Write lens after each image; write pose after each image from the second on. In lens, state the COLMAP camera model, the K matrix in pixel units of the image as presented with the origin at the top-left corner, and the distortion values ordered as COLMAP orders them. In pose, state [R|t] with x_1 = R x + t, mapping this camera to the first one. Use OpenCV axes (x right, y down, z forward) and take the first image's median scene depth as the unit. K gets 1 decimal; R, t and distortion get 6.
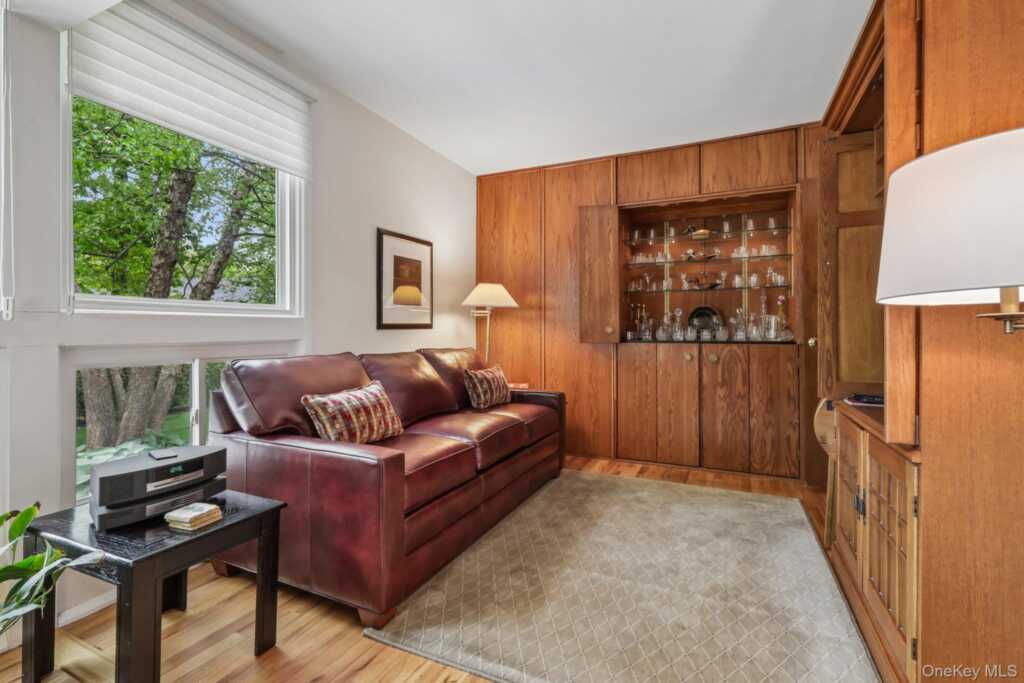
lens RADIAL K [[468.8, 0, 509.8], [0, 468.8, 333.1], [0, 0, 1]] dist [-0.000451, 0.001642]
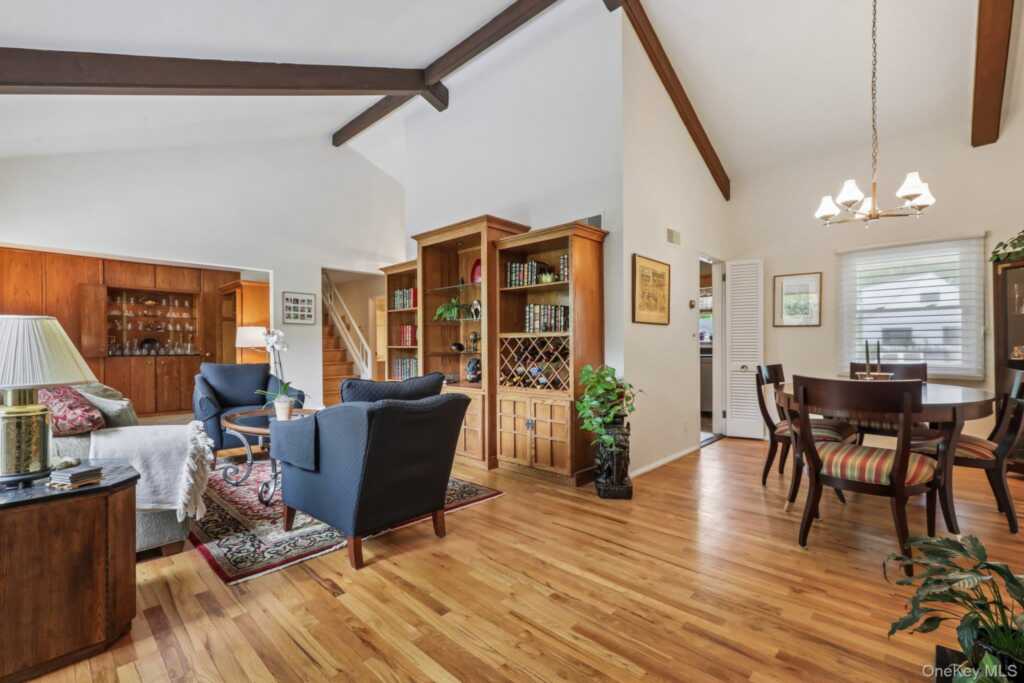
lens RADIAL K [[460.7, 0, 518.3], [0, 460.7, 345.4], [0, 0, 1]] dist [0.000486, 0.000237]
pose [[0.312821, 0.004018, 0.949803, -1.031187], [0.004148, 0.999976, -0.005596, -0.008270], [-0.949803, 0.005690, 0.312797, -1.196249]]
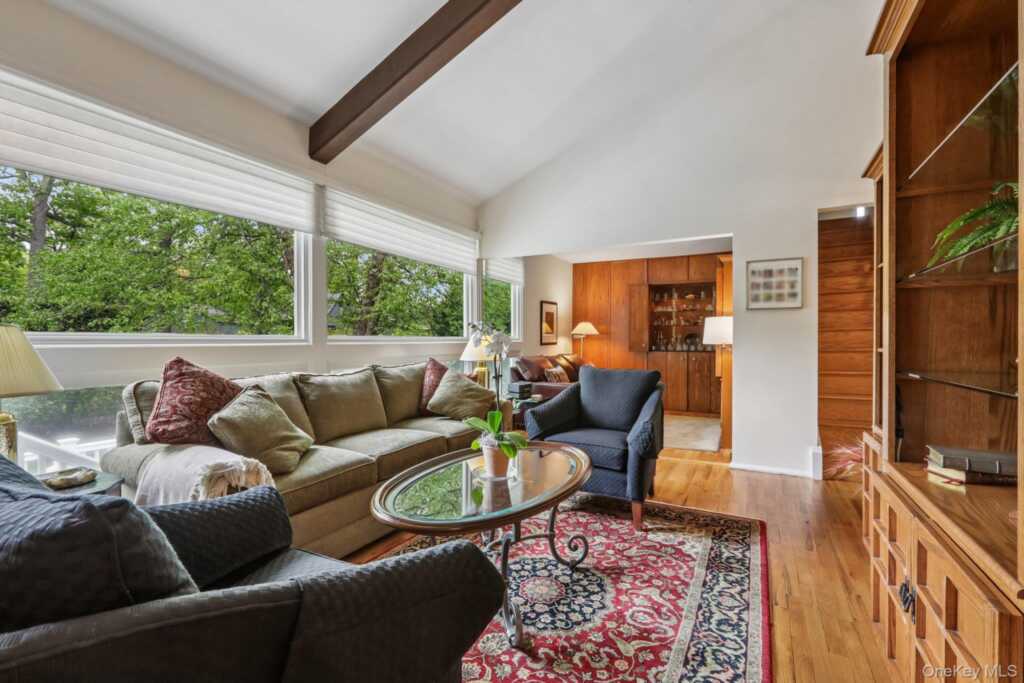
lens RADIAL K [[460.7, 0, 518.3], [0, 460.7, 345.4], [0, 0, 1]] dist [0.000486, 0.000237]
pose [[0.999012, 0.001718, -0.044407, -0.239958], [-0.001338, 0.999962, 0.008576, -0.022236], [0.044420, -0.008508, 0.998977, -1.010065]]
